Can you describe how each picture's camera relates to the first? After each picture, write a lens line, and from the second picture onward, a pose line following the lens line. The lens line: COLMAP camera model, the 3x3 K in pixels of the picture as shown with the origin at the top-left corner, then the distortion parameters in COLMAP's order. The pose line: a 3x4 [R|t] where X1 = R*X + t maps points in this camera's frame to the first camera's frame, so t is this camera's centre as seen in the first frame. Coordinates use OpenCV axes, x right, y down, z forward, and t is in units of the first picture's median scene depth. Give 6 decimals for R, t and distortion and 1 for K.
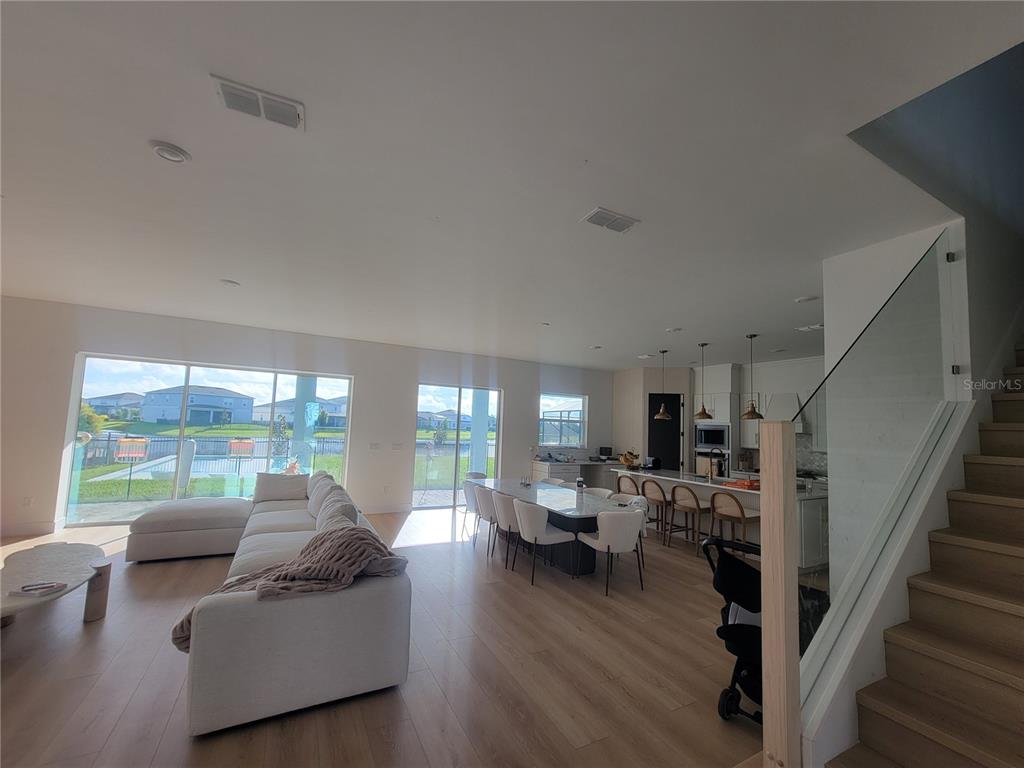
lens RADIAL K [[418.7, 0, 513.9], [0, 418.7, 394.0], [0, 0, 1]] dist [-0.001754, 0.000112]
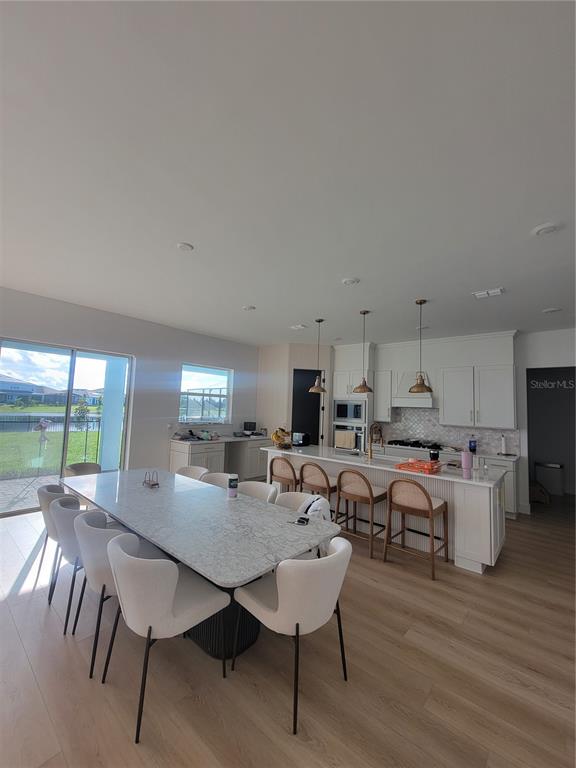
lens RADIAL K [[314.0, 0, 279.9], [0, 314.0, 383.1], [0, 0, 1]] dist [-0.001754, 0.000112]
pose [[0.938659, 0.024048, 0.344006, 0.034137], [-0.029005, 0.999536, 0.009272, 0.031435], [-0.343624, -0.018681, 0.938922, 0.343174]]
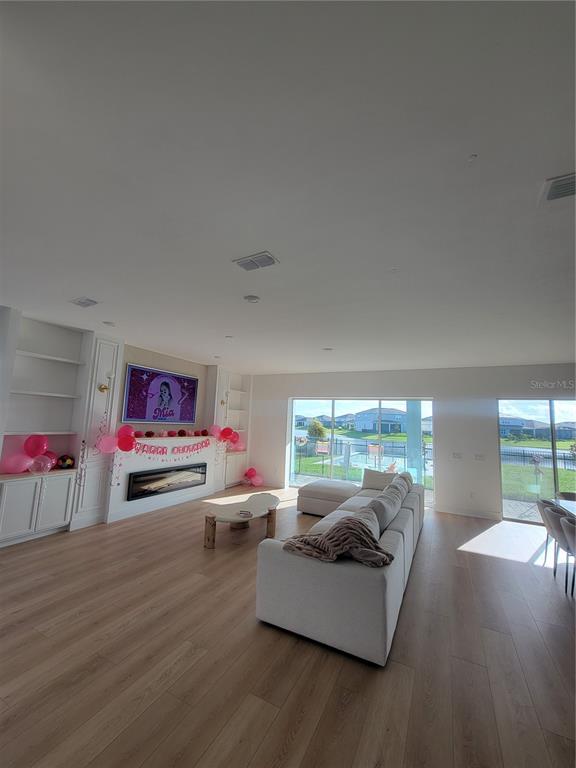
lens RADIAL K [[314.0, 0, 279.9], [0, 314.0, 383.1], [0, 0, 1]] dist [-0.001754, 0.000112]
pose [[0.564965, -0.116551, -0.816842, 0.122114], [0.046106, 0.992886, -0.109781, -0.003731], [0.823826, 0.024361, 0.566319, 0.079180]]
